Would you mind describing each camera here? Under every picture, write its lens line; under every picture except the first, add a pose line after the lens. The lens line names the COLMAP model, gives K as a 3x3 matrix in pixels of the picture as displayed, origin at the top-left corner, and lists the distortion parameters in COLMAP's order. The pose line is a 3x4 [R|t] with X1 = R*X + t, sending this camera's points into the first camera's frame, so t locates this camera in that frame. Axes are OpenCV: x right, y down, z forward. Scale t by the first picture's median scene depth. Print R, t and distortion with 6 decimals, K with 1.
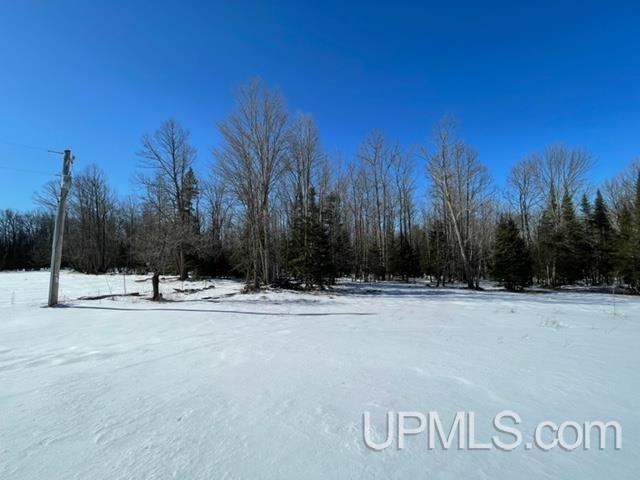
lens RADIAL K [[252.4, 0, 320.0], [0, 252.4, 240.0], [0, 0, 1]] dist [-0.000883, 0.000168]
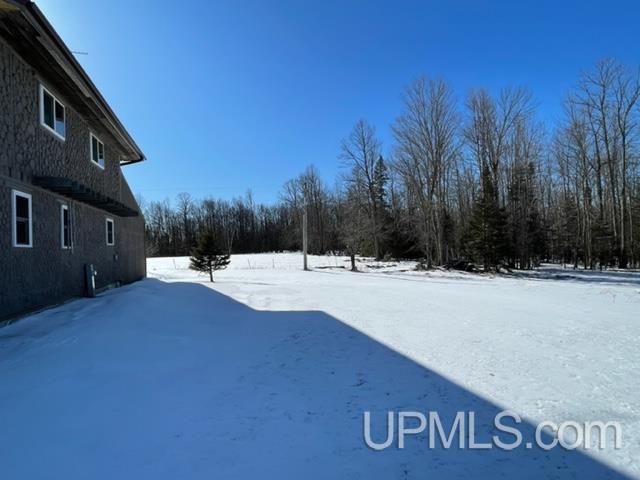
lens RADIAL K [[335.6, 0, 320.0], [0, 335.6, 240.0], [0, 0, 1]] dist [0.000262, 0.000029]
pose [[0.758310, -0.017007, -0.651672, 0.255241], [0.066560, 0.996455, 0.051446, -0.030716], [0.648487, -0.082387, 0.756754, -0.316460]]
